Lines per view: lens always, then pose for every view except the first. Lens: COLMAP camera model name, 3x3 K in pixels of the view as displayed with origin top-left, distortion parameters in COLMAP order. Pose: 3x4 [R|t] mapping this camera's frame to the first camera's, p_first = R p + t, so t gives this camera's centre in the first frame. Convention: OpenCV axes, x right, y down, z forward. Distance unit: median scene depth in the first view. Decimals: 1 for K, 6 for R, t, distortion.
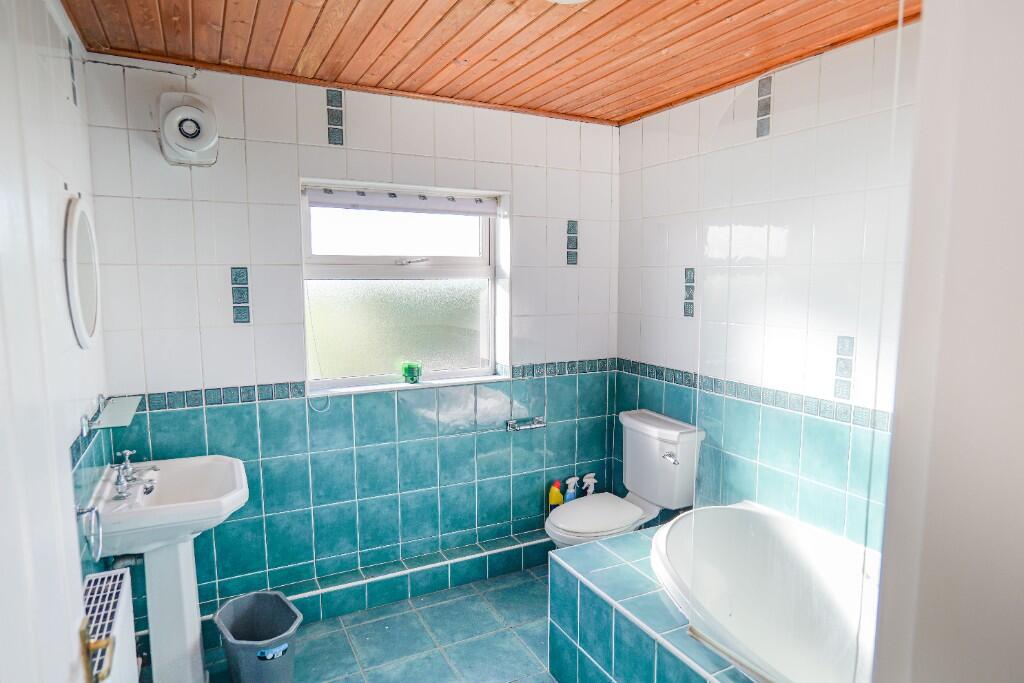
lens RADIAL K [[607.7, 0, 511.3], [0, 607.7, 343.3], [0, 0, 1]] dist [-0.022525, 0.015533]
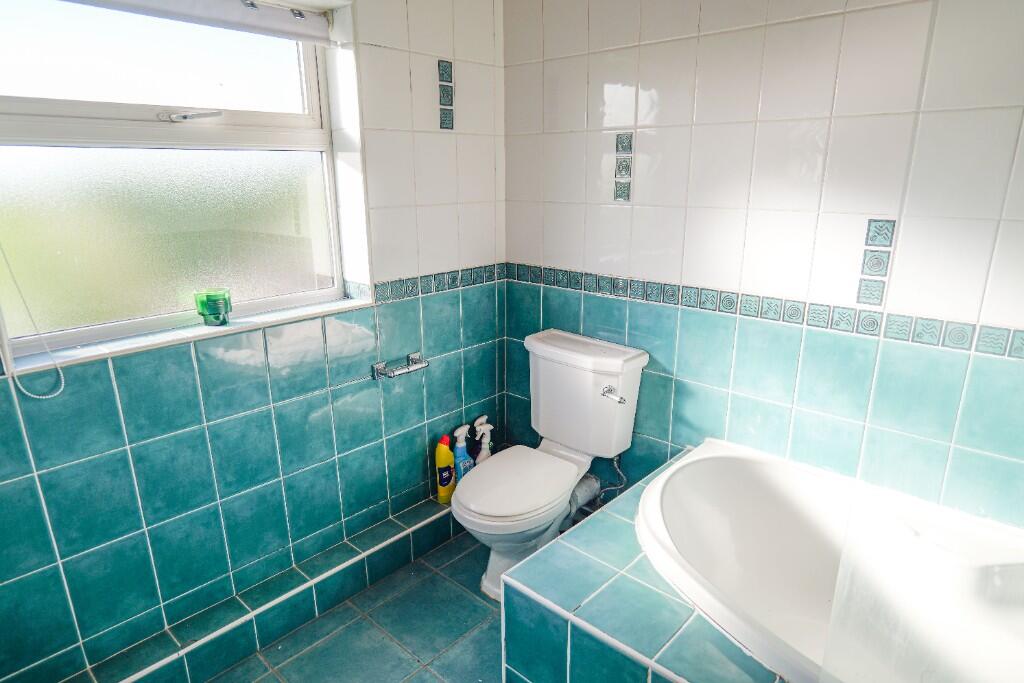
lens RADIAL K [[607.7, 0, 509.9], [0, 607.7, 347.3], [0, 0, 1]] dist [-0.022525, 0.015533]
pose [[0.938965, -0.102456, 0.328401, -0.089572], [0.045004, 0.983000, 0.178005, -0.007327], [-0.341056, -0.152361, 0.927614, 0.334174]]
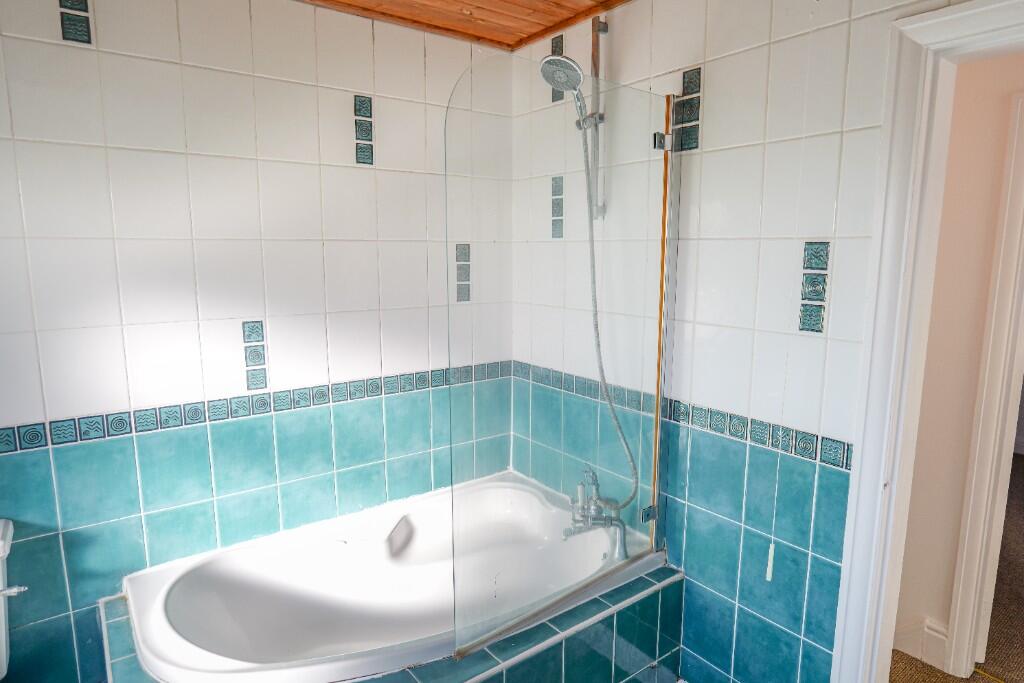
lens RADIAL K [[607.7, 0, 505.3], [0, 607.7, 343.5], [0, 0, 1]] dist [-0.022525, 0.015533]
pose [[-0.157215, -0.151414, 0.975888, -0.287503], [0.113853, 0.978809, 0.170209, -0.065559], [-0.980980, 0.137867, -0.136644, 0.556005]]
